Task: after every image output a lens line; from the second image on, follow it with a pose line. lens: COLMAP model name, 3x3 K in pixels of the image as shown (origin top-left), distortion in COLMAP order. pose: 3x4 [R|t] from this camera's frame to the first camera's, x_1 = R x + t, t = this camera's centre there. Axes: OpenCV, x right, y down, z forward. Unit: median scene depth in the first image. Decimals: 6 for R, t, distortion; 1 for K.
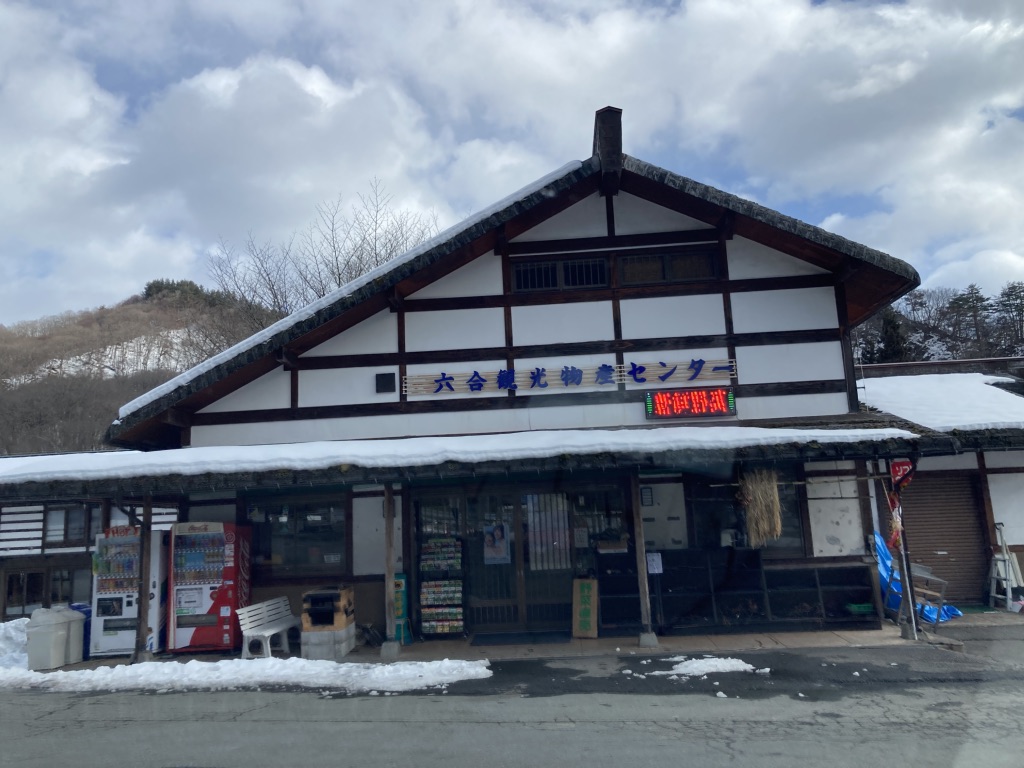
lens RADIAL K [[768.1, 0, 512.0], [0, 768.1, 384.0], [0, 0, 1]] dist [0.058415, -0.061685]
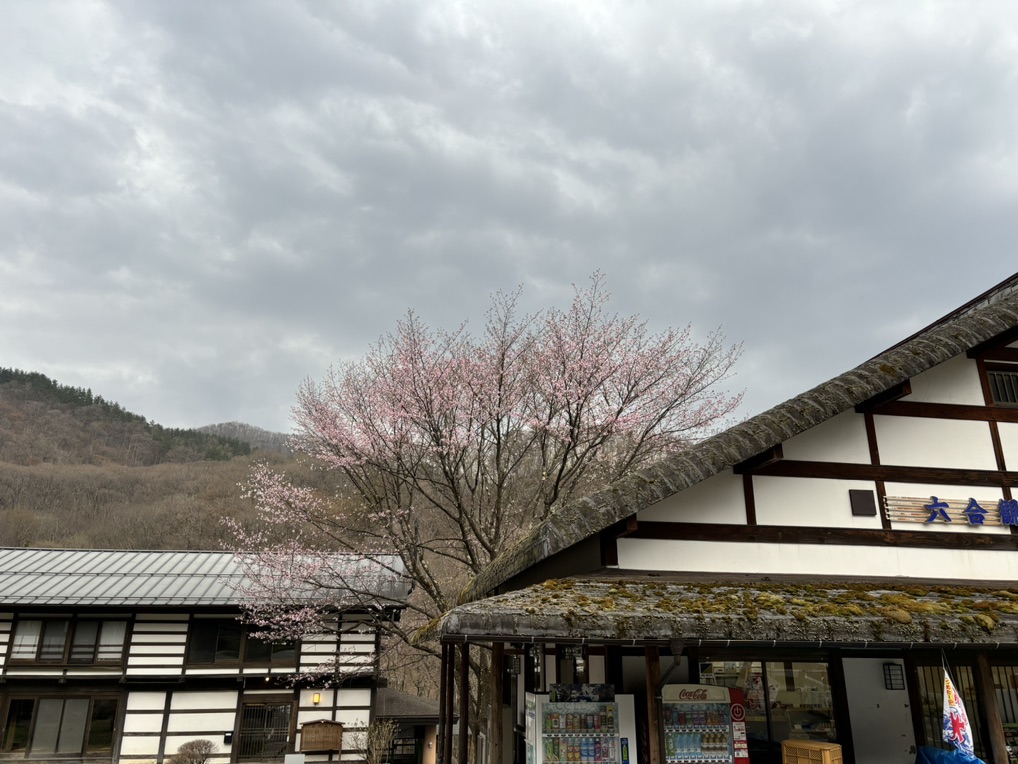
lens RADIAL K [[763.6, 0, 509.0], [0, 763.6, 382.0], [0, 0, 1]] dist [0.058415, -0.061685]
pose [[0.975407, 0.117601, 0.186419, -0.672269], [-0.081671, 0.978403, -0.189888, 0.056056], [-0.204724, 0.169993, 0.963945, 0.314858]]
